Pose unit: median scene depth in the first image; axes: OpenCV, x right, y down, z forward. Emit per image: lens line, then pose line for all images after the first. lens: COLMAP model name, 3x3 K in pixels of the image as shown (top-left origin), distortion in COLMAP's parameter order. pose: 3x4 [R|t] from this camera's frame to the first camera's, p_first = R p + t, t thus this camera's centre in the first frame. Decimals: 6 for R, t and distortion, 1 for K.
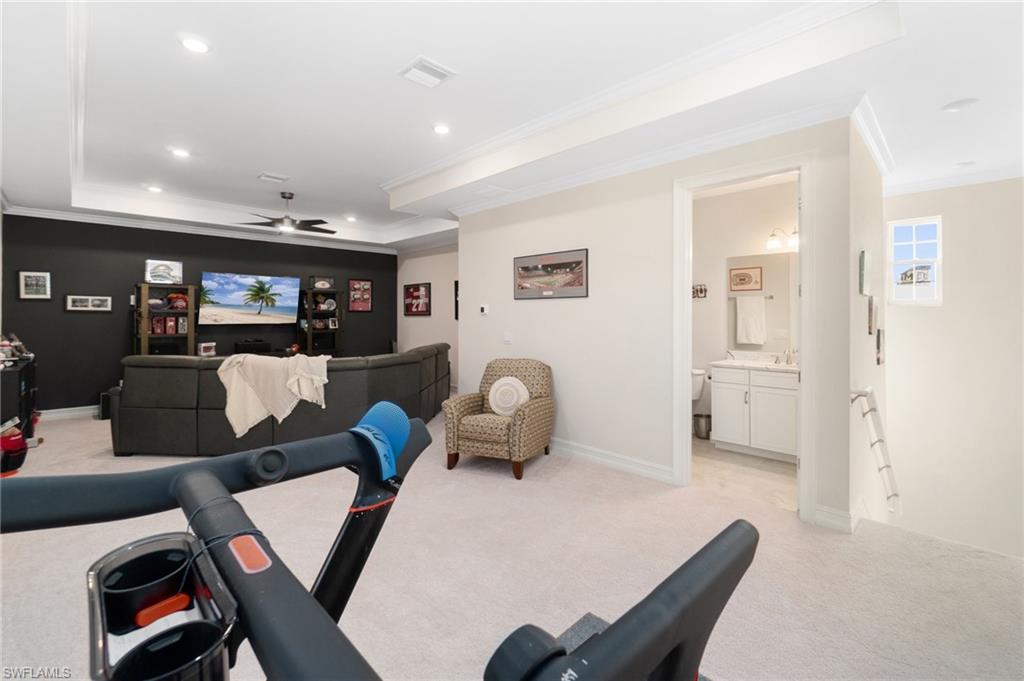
lens RADIAL K [[451.6, 0, 514.0], [0, 451.6, 311.8], [0, 0, 1]] dist [-0.000461, -0.000092]
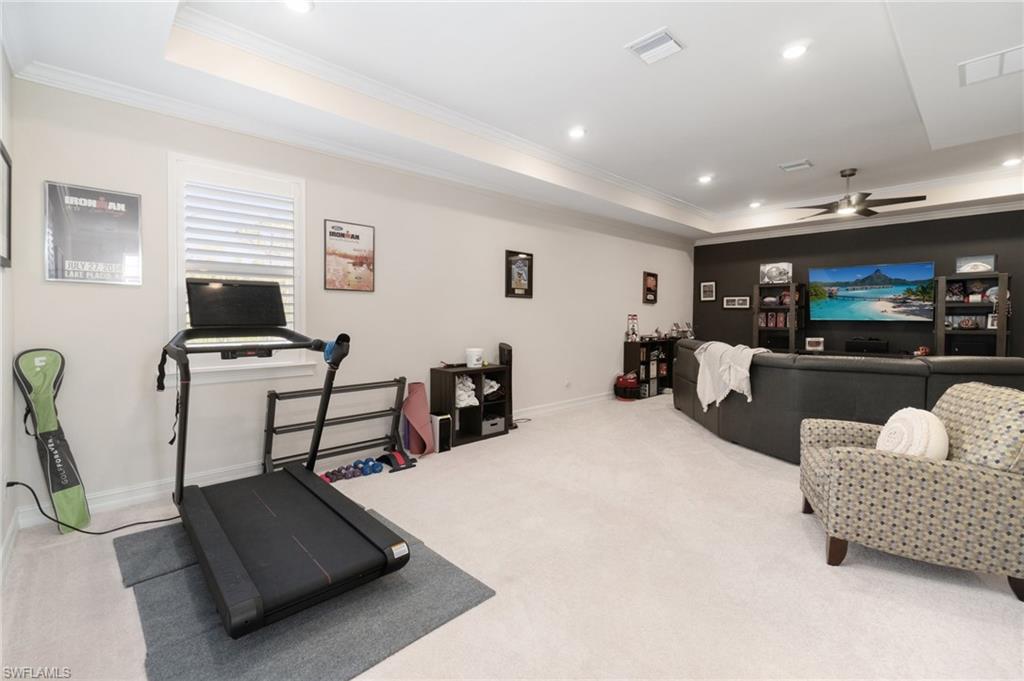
lens RADIAL K [[446.9, 0, 506.1], [0, 446.9, 325.3], [0, 0, 1]] dist [-0.002395, -0.000394]
pose [[-0.024618, 0.019549, -0.999506, 0.410815], [0.003848, 0.999803, 0.019460, 0.021022], [0.999690, -0.003367, -0.024689, 0.376967]]
